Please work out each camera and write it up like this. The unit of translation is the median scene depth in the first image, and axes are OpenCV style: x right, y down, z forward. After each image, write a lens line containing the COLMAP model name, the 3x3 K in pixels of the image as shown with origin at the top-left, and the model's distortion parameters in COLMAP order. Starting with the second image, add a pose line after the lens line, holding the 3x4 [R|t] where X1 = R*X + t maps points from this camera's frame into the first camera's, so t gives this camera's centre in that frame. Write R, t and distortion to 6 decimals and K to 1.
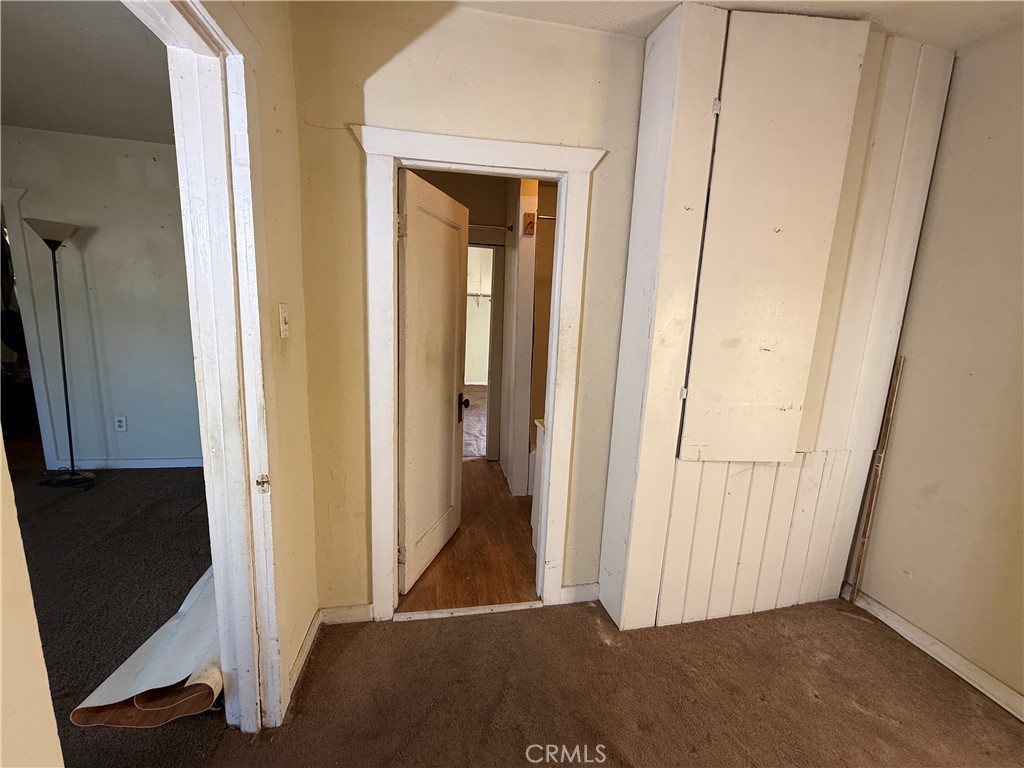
lens RADIAL K [[410.1, 0, 509.7], [0, 410.1, 382.4], [0, 0, 1]] dist [0.006330, 0.000172]
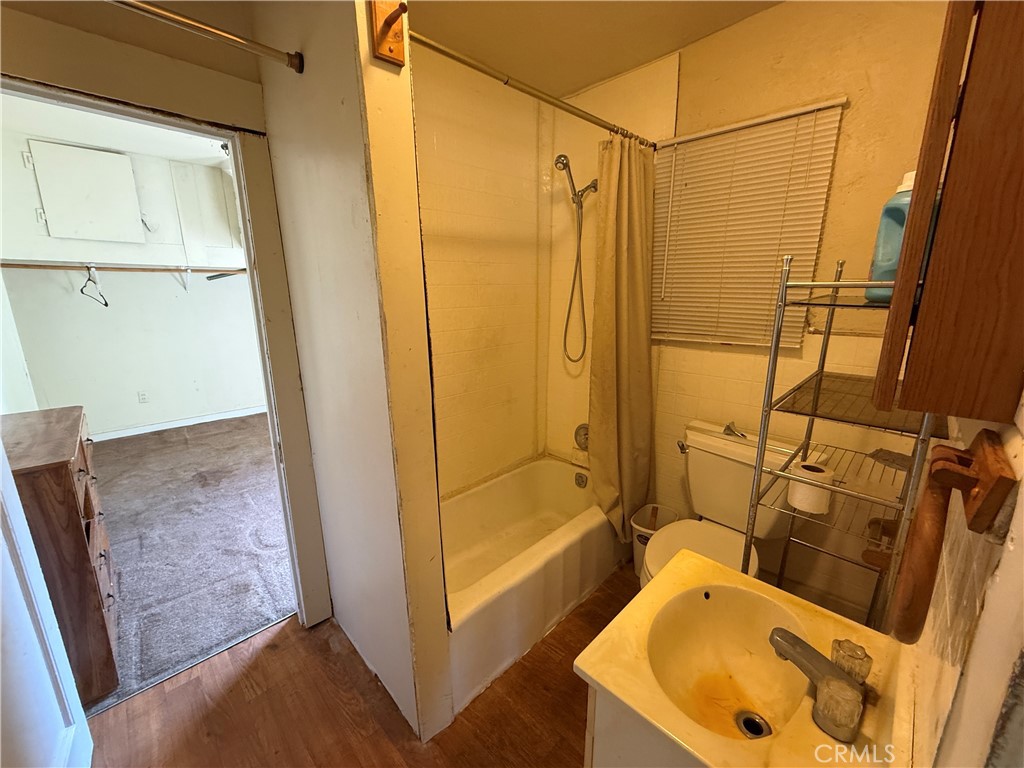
lens RADIAL K [[410.1, 0, 509.7], [0, 410.1, 382.4], [0, 0, 1]] dist [0.006330, 0.000172]
pose [[0.824461, -0.176792, 0.537596, -0.081956], [0.142804, 0.984202, 0.104656, -0.121957], [-0.547606, -0.009514, 0.836683, 0.604573]]
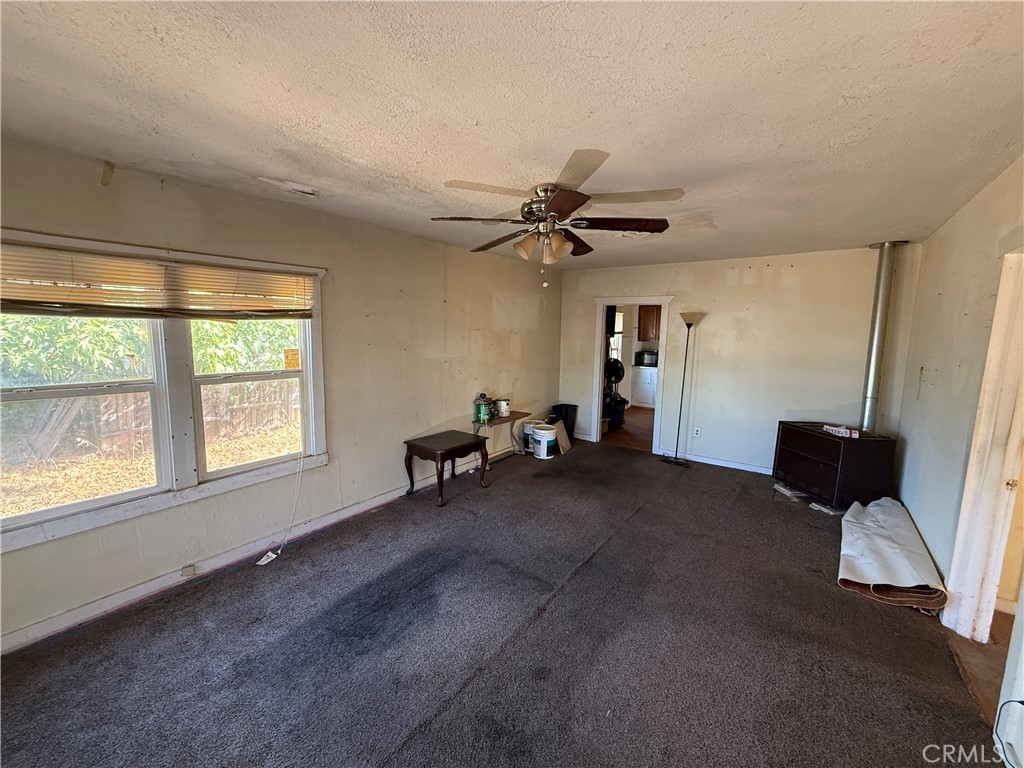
lens RADIAL K [[409.3, 0, 510.0], [0, 409.3, 384.9], [0, 0, 1]] dist [0.001365, 0.000070]
pose [[0.685489, 0.056112, -0.725917, -0.322919], [-0.111902, 0.993299, -0.028890, 0.047285], [0.719432, 0.101036, 0.687175, -0.658222]]
